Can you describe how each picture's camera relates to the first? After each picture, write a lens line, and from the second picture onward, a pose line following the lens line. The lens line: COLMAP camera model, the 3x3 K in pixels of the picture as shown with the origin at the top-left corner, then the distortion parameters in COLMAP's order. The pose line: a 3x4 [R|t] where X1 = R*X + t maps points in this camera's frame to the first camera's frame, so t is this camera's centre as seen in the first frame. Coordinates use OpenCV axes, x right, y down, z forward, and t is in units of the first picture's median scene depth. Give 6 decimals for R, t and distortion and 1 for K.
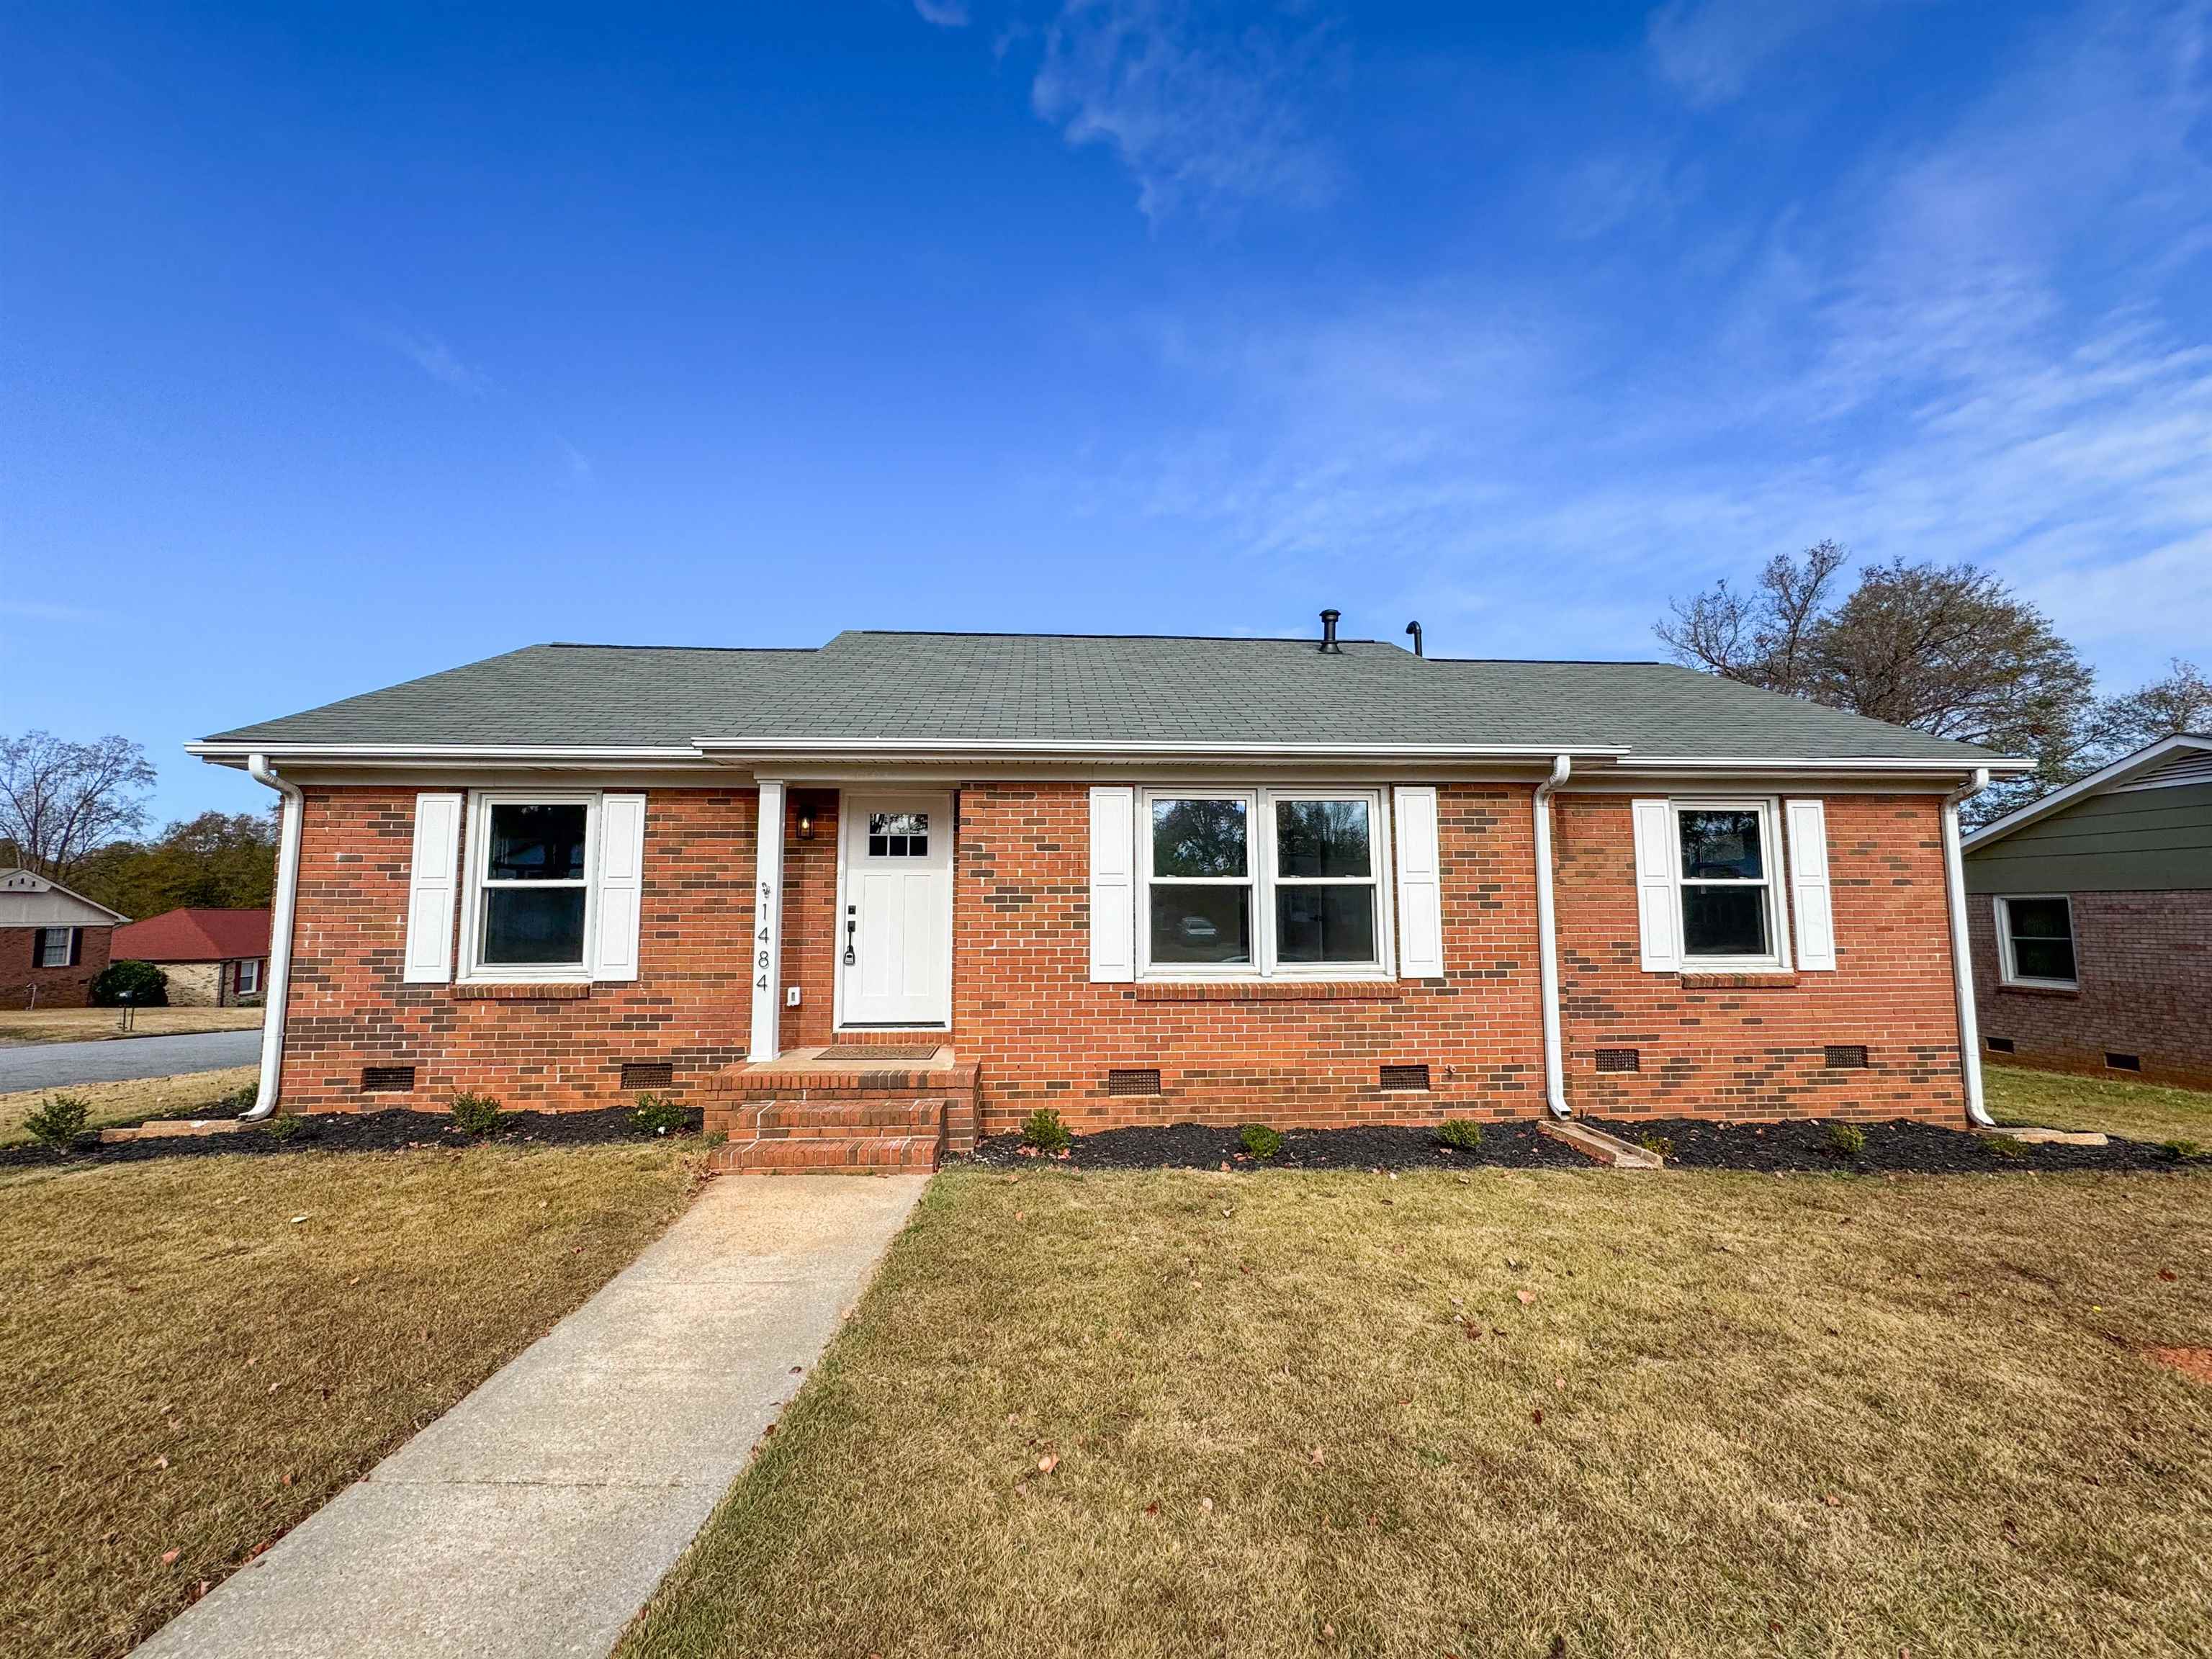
lens RADIAL K [[879.9, 0, 1109.8], [0, 879.9, 831.6], [0, 0, 1]] dist [-0.000313, -0.000160]
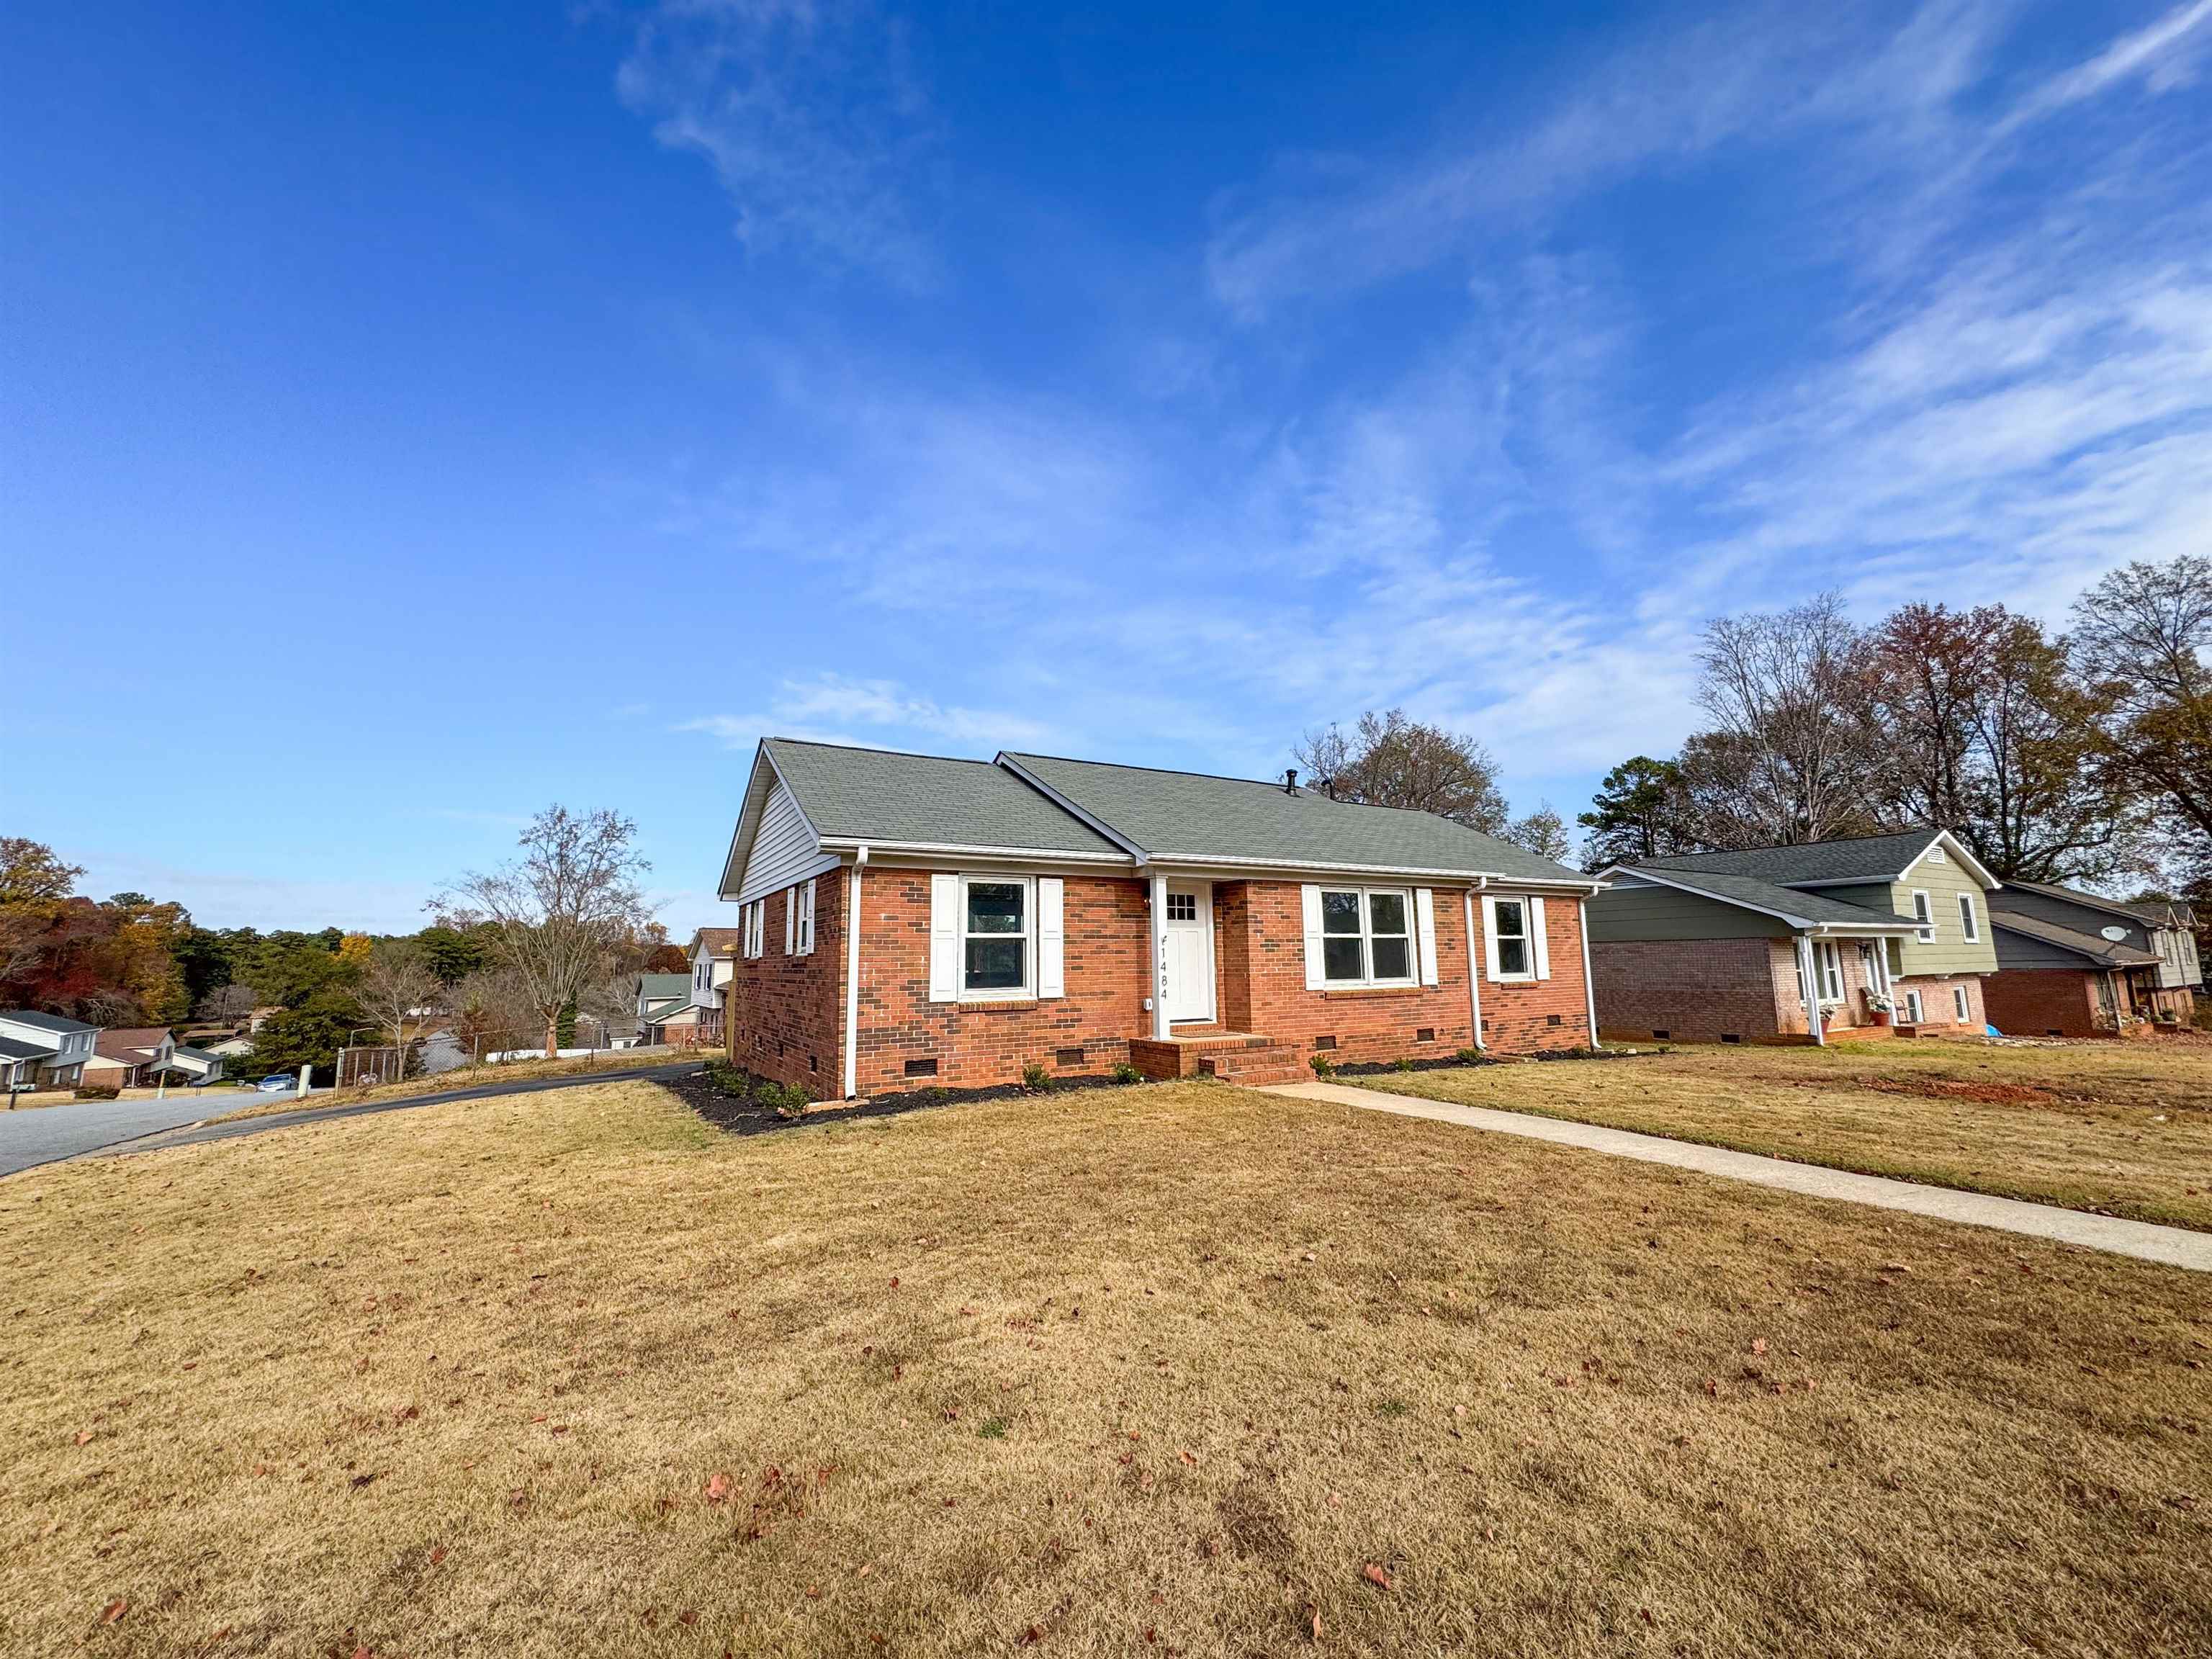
lens RADIAL K [[879.2, 0, 1102.2], [0, 879.2, 816.1], [0, 0, 1]] dist [-0.001039, -0.000002]
pose [[0.894438, 0.064678, 0.442491, -1.153032], [-0.031540, 0.996145, -0.081851, -0.028065], [-0.446079, 0.059254, 0.893030, -0.453740]]
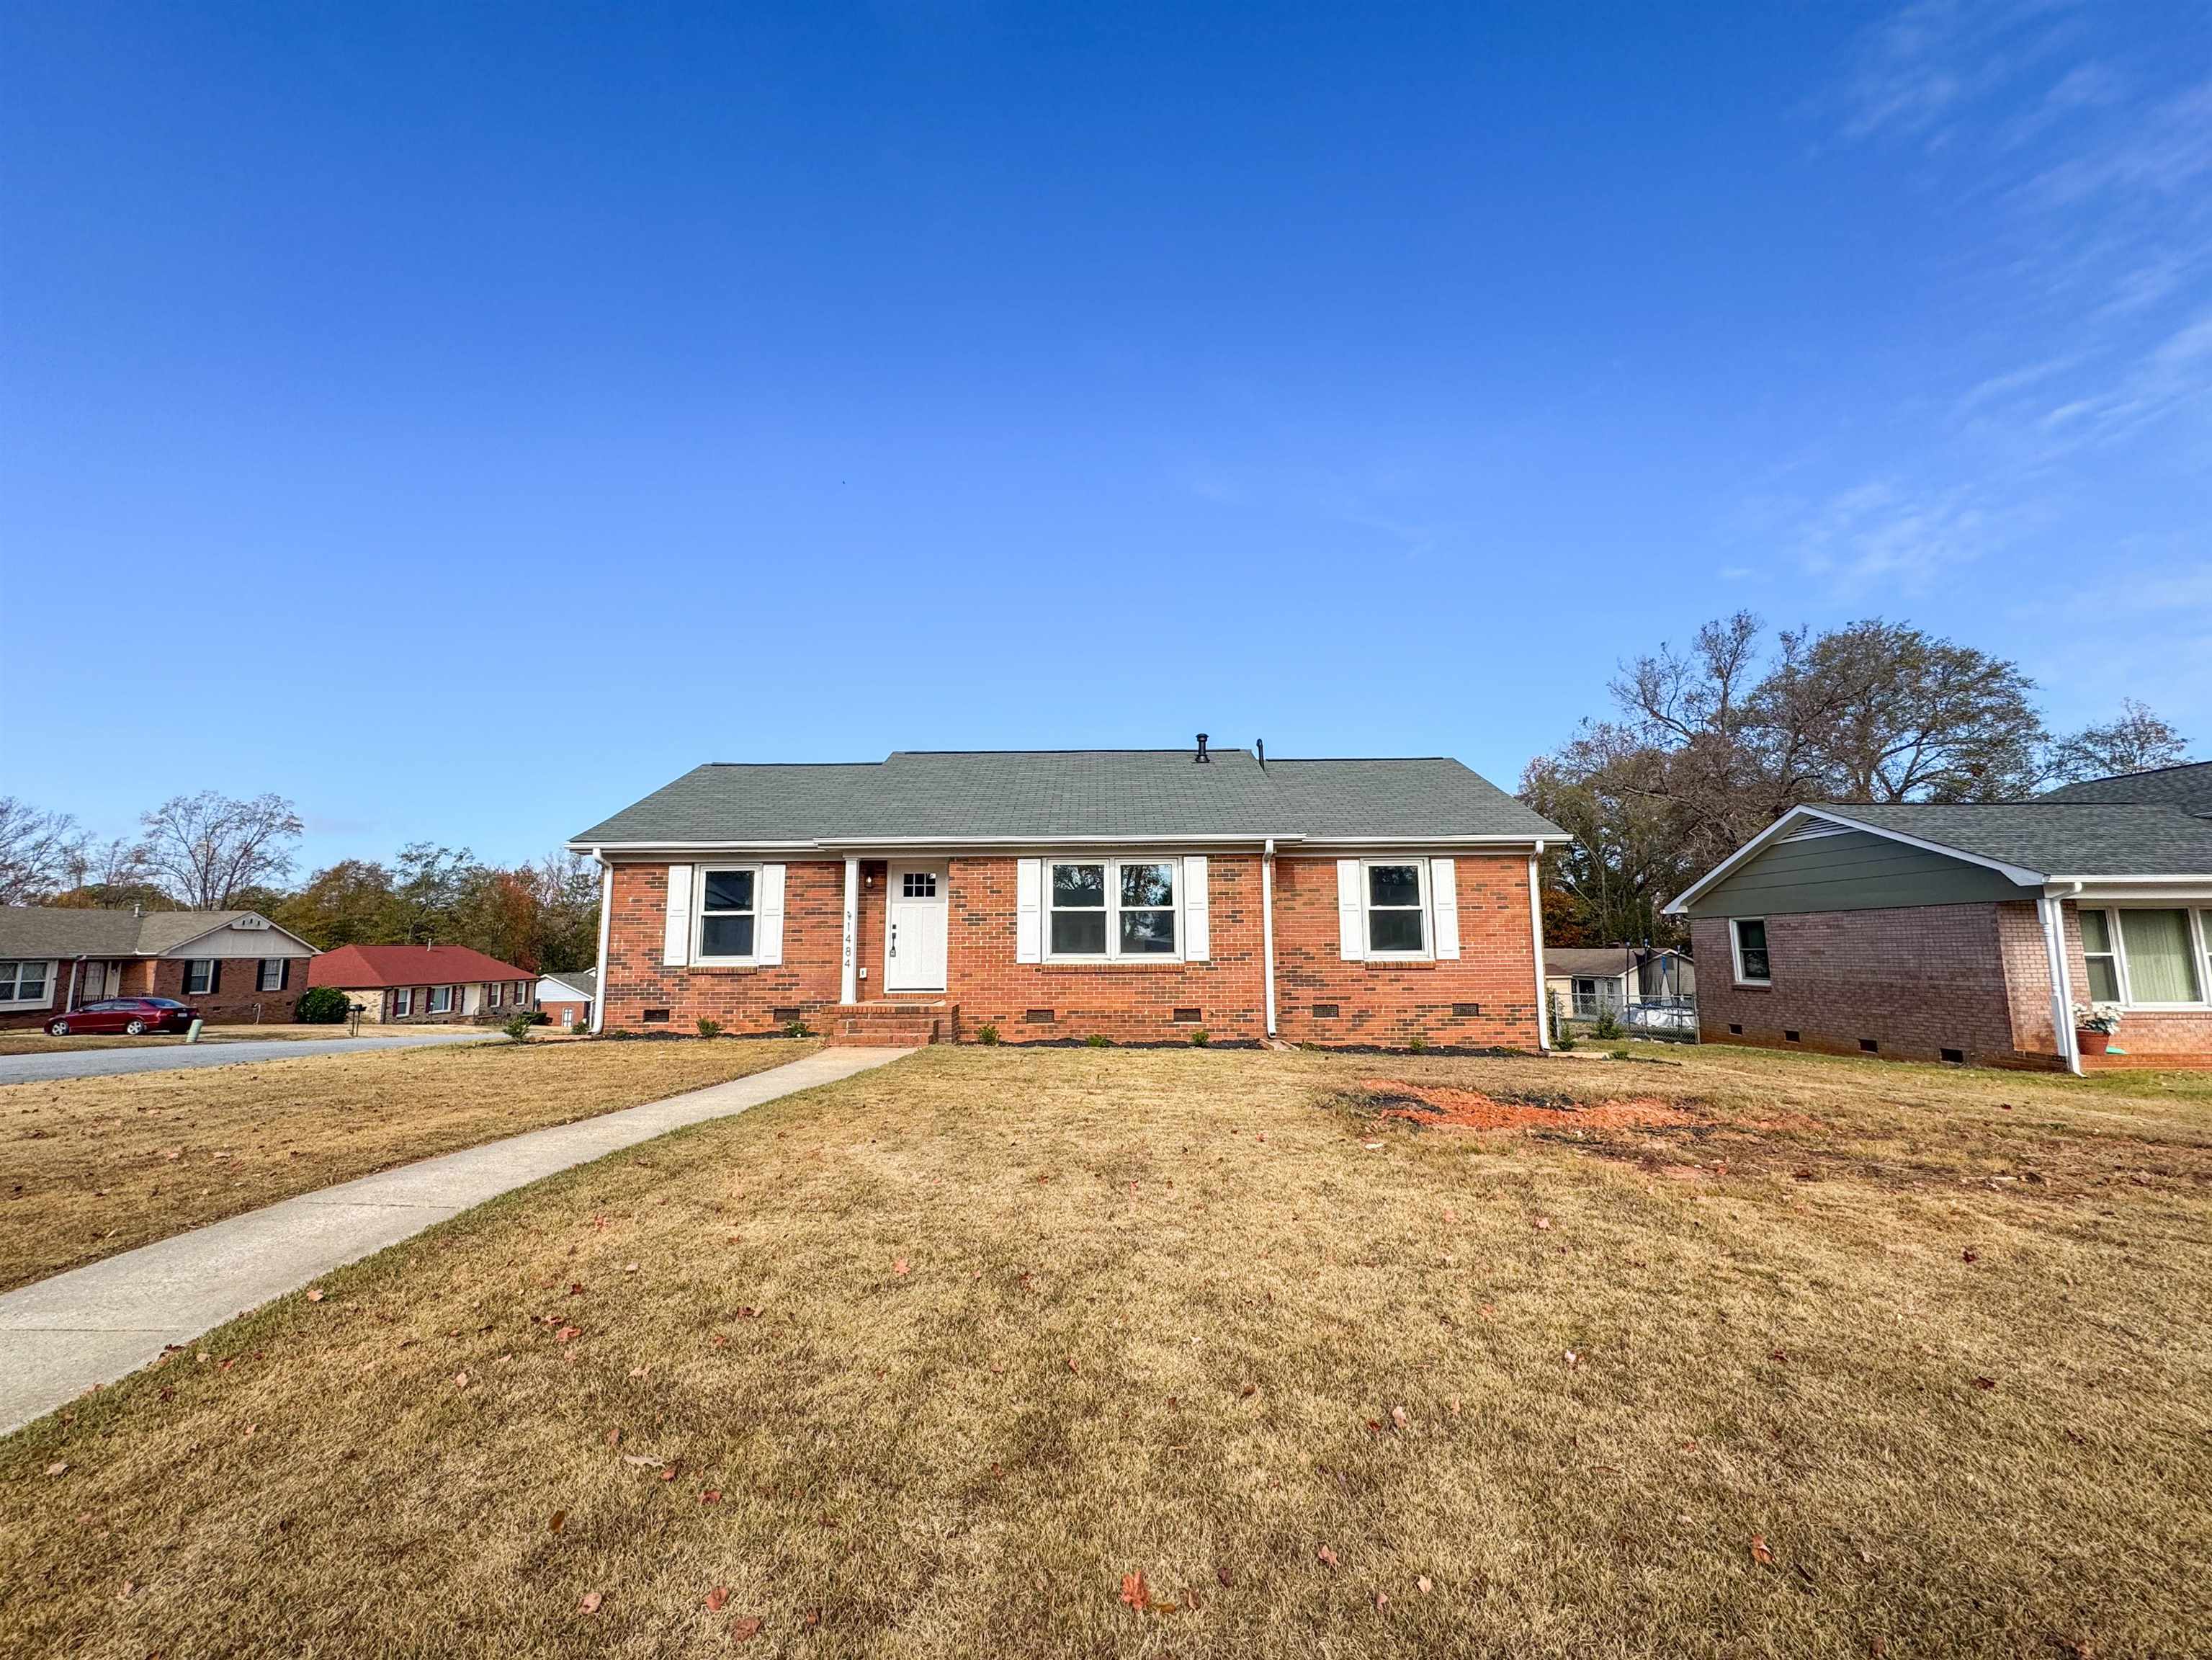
lens RADIAL K [[900.8, 0, 1106.0], [0, 900.8, 830.0], [0, 0, 1]] dist [-0.000442, 0.000224]
pose [[0.997188, -0.013902, -0.073644, 0.287135], [0.010897, 0.999098, -0.041042, -0.029880], [0.074148, 0.040124, 0.996440, -0.841623]]
